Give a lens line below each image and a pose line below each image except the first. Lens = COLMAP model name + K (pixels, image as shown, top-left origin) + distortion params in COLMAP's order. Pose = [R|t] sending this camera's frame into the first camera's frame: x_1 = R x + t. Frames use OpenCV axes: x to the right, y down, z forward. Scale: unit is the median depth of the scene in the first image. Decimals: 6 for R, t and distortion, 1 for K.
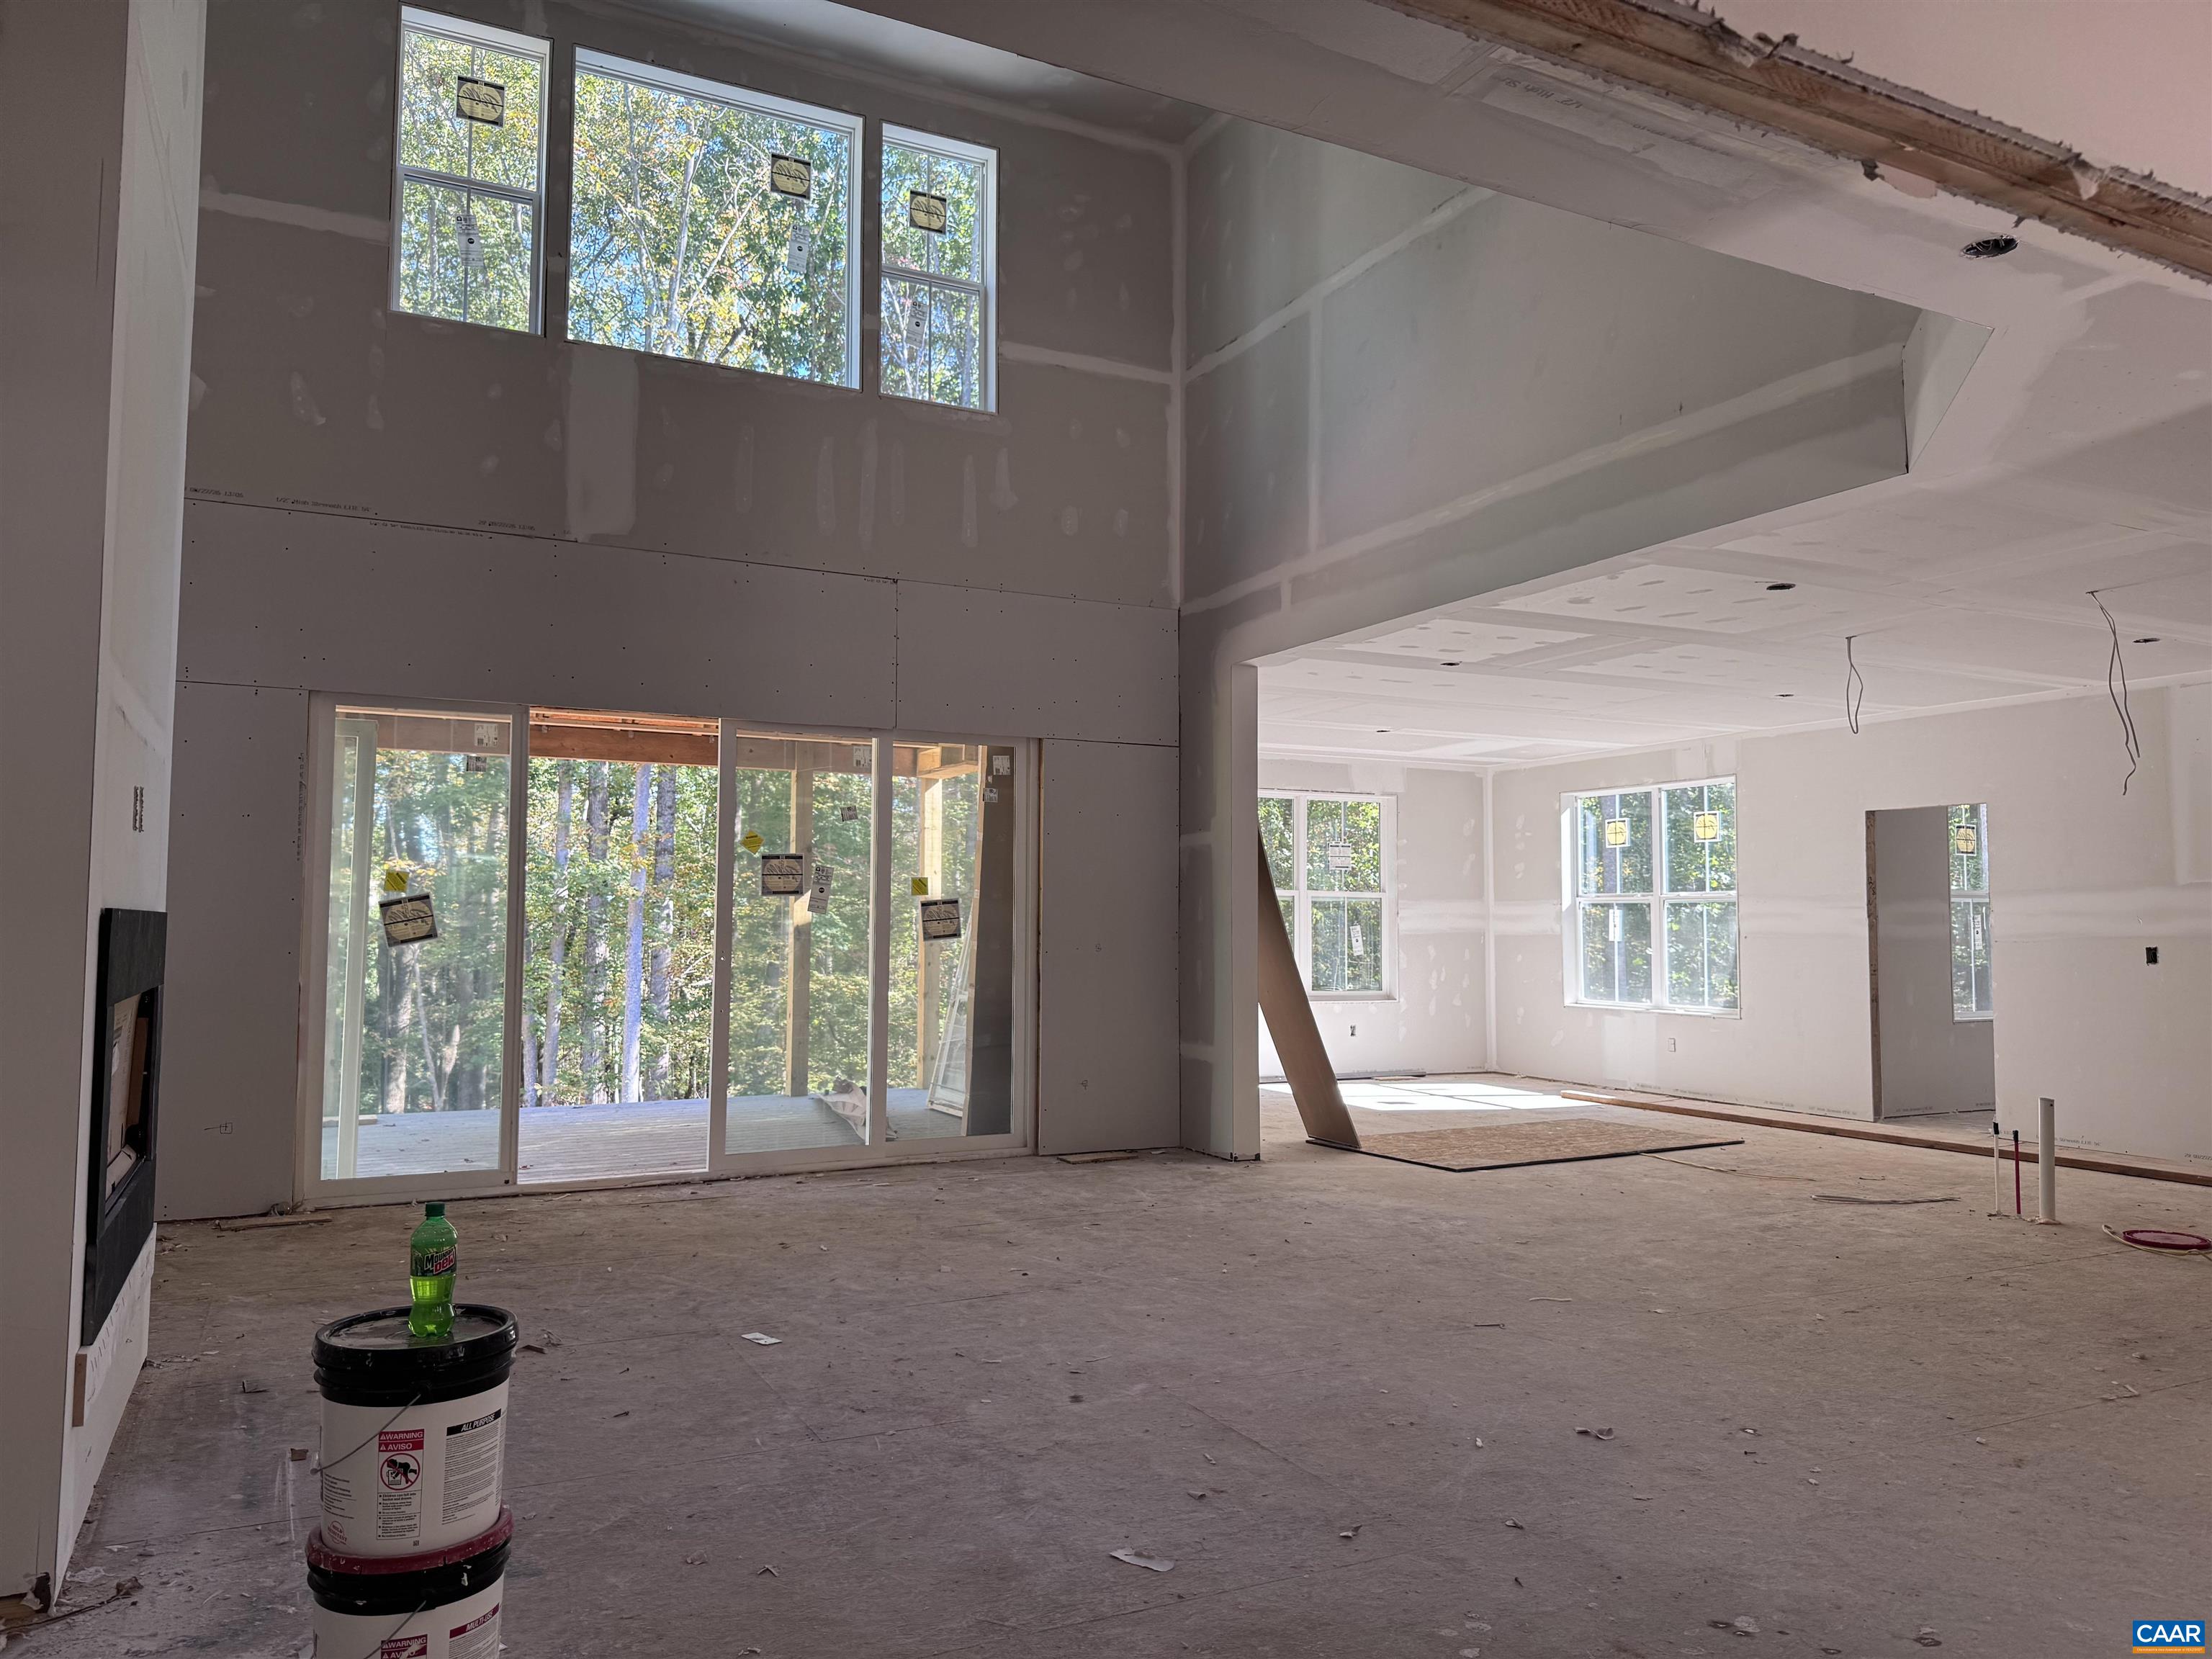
lens RADIAL K [[1543.0, 0, 1107.4], [0, 1543.0, 828.6], [0, 0, 1]] dist [0.054441, -0.084239]
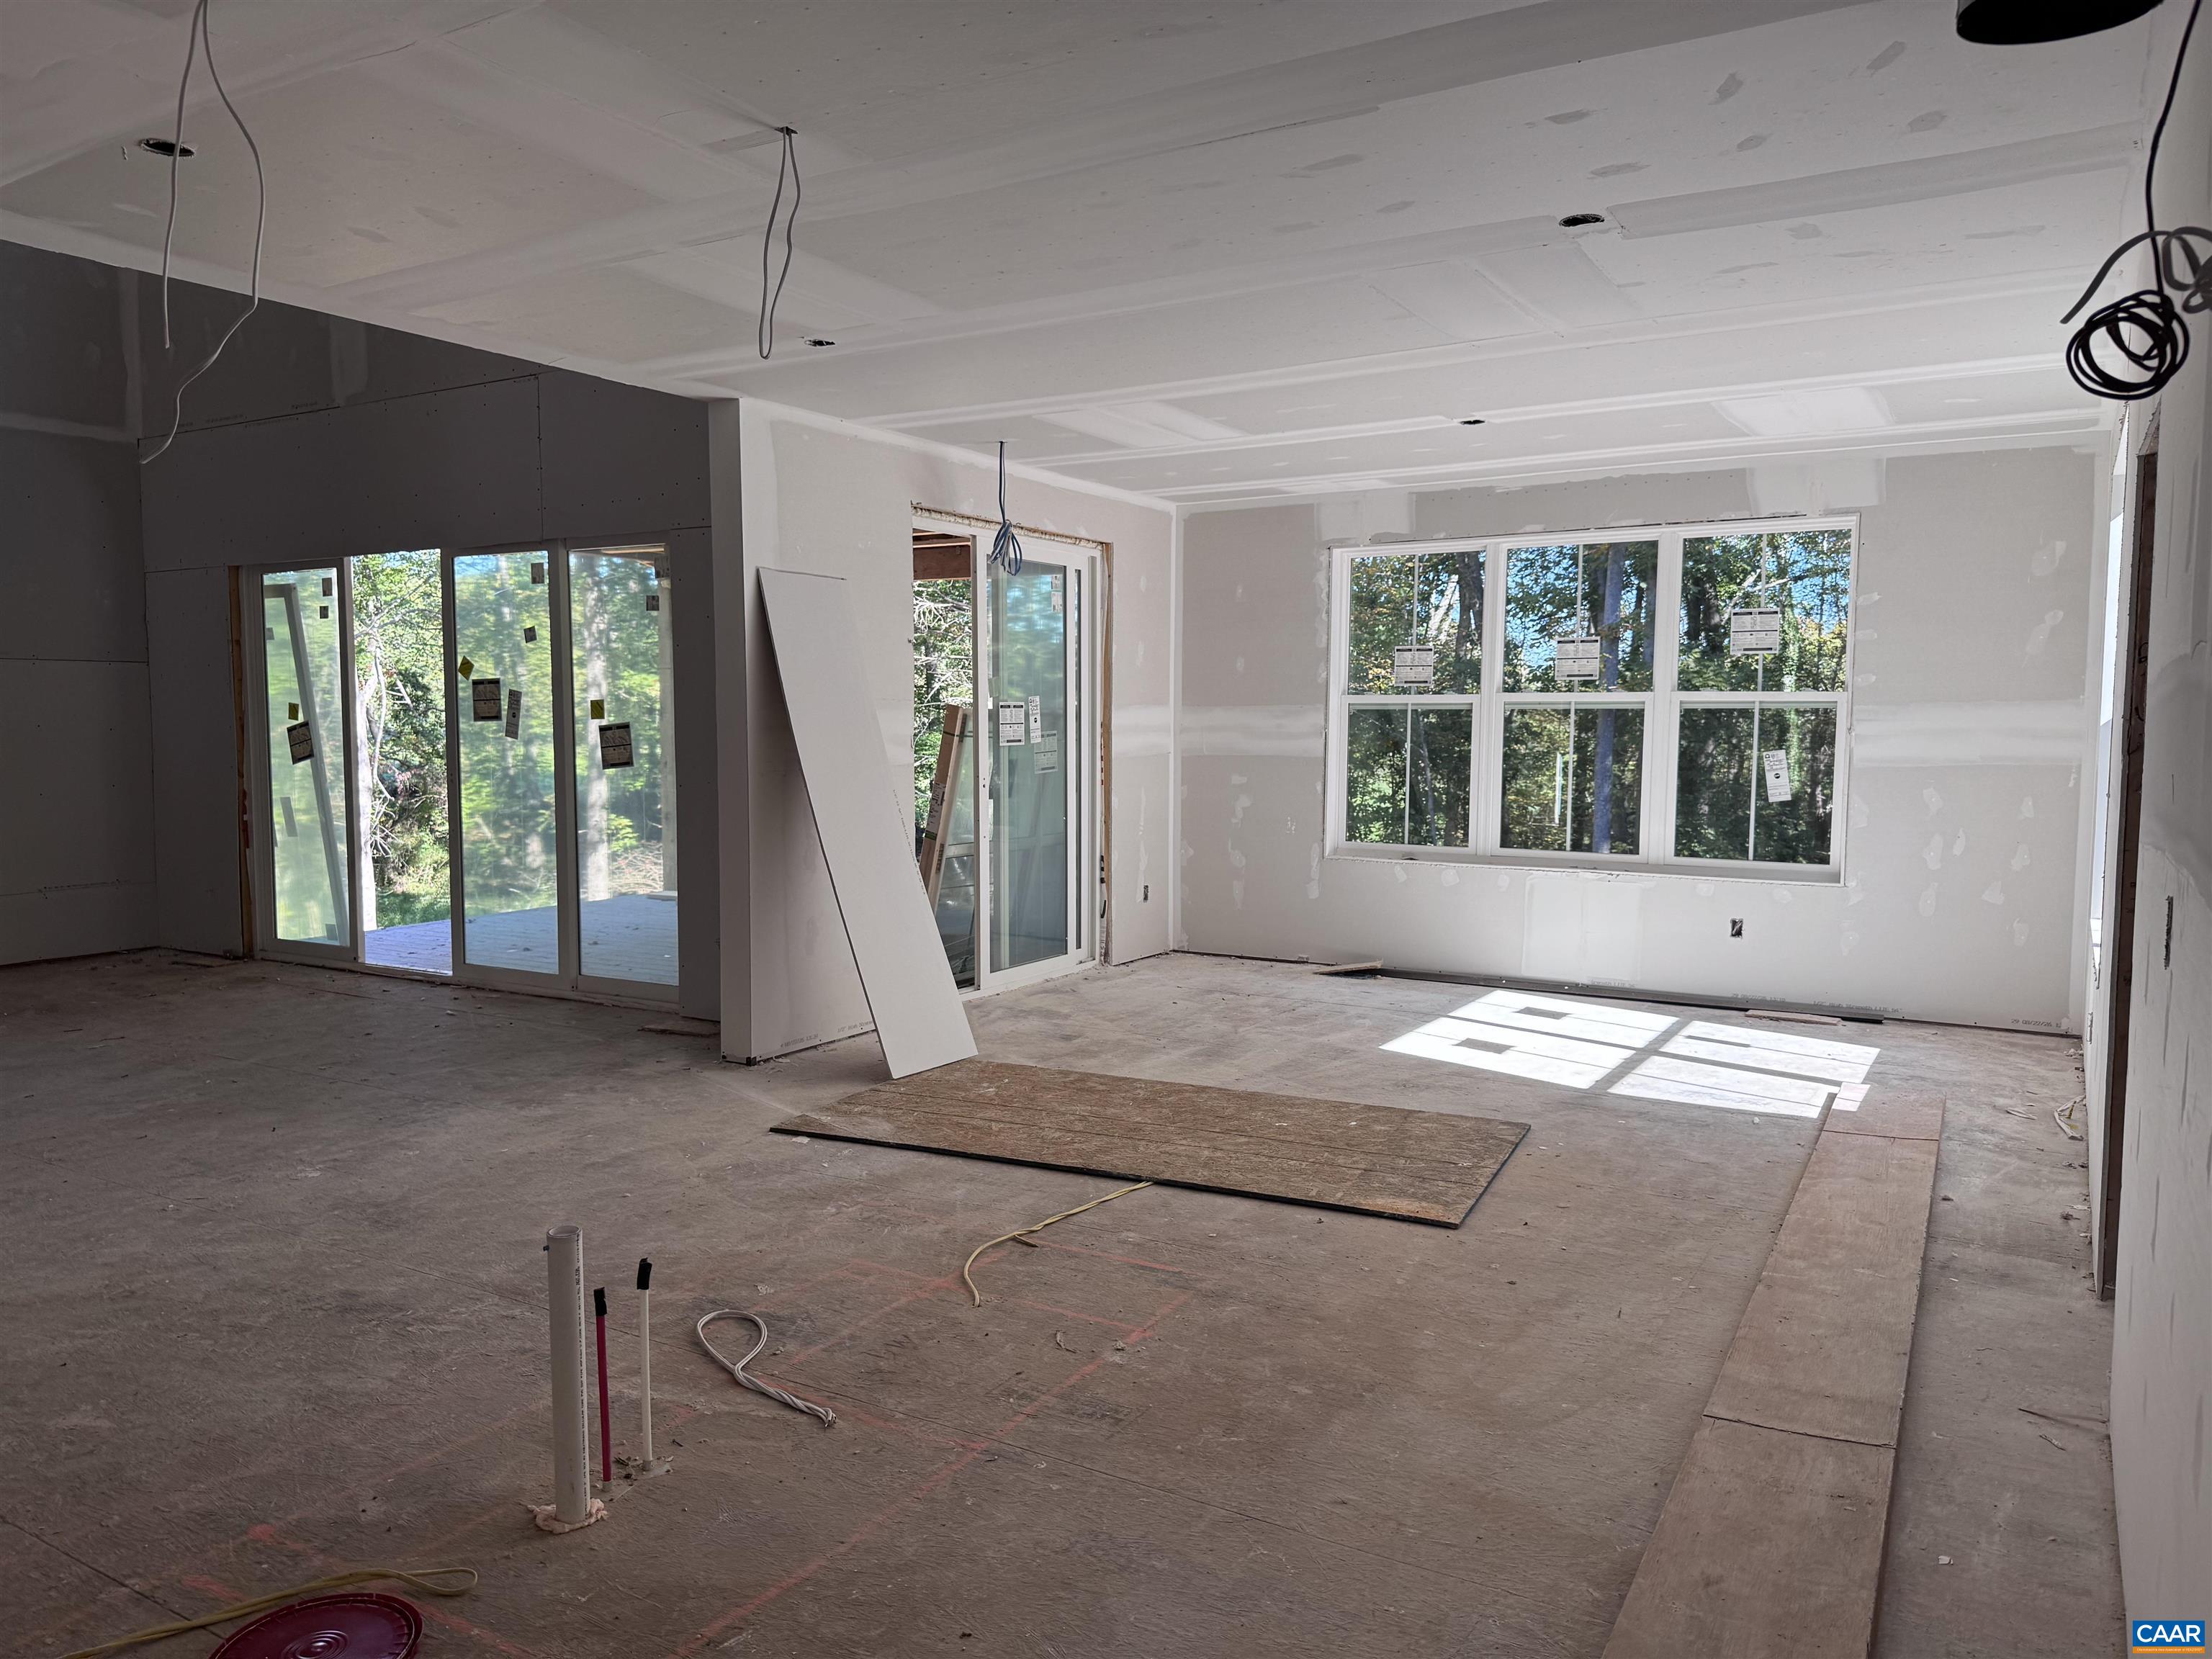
lens RADIAL K [[1543.0, 0, 1125.6], [0, 1543.0, 834.6], [0, 0, 1]] dist [0.054441, -0.084239]
pose [[0.531866, 0.065863, -0.844264, 0.876551], [0.055574, 0.992107, 0.112407, 0.025571], [0.845003, -0.106705, 0.524007, 0.807903]]
